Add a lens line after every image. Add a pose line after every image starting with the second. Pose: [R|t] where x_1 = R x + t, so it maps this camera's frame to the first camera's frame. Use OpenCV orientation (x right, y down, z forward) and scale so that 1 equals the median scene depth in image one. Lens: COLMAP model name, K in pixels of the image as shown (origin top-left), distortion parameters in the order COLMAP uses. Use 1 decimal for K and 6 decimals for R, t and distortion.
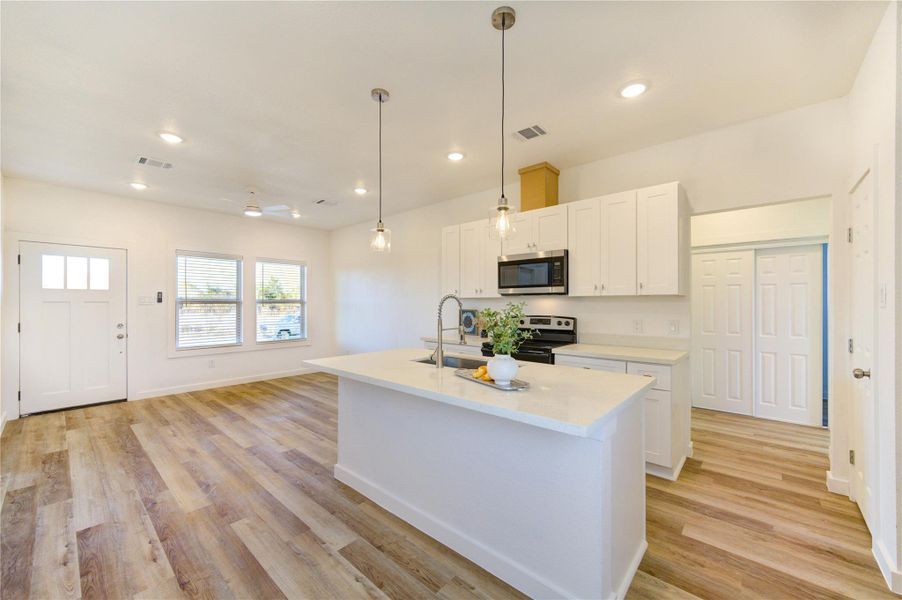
lens RADIAL K [[351.6, 0, 453.9], [0, 351.6, 302.0], [0, 0, 1]] dist [0.002838, 0.000147]
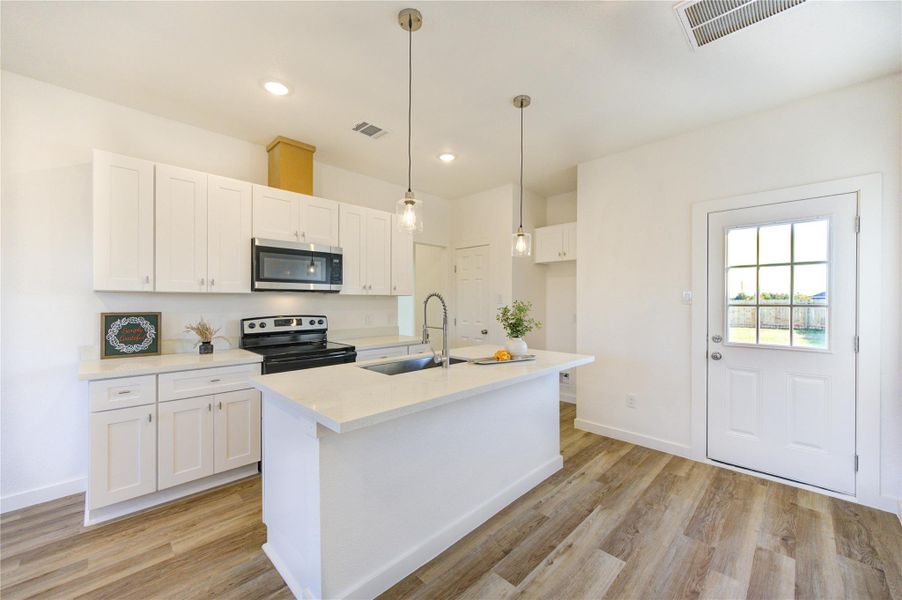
lens RADIAL K [[351.6, 0, 456.3], [0, 351.6, 302.0], [0, 0, 1]] dist [0.002838, 0.000147]
pose [[0.055130, -0.000629, 0.998479, -0.606882], [-0.004676, 0.999989, 0.000889, 0.002633], [-0.998468, -0.004718, 0.055126, 0.554868]]
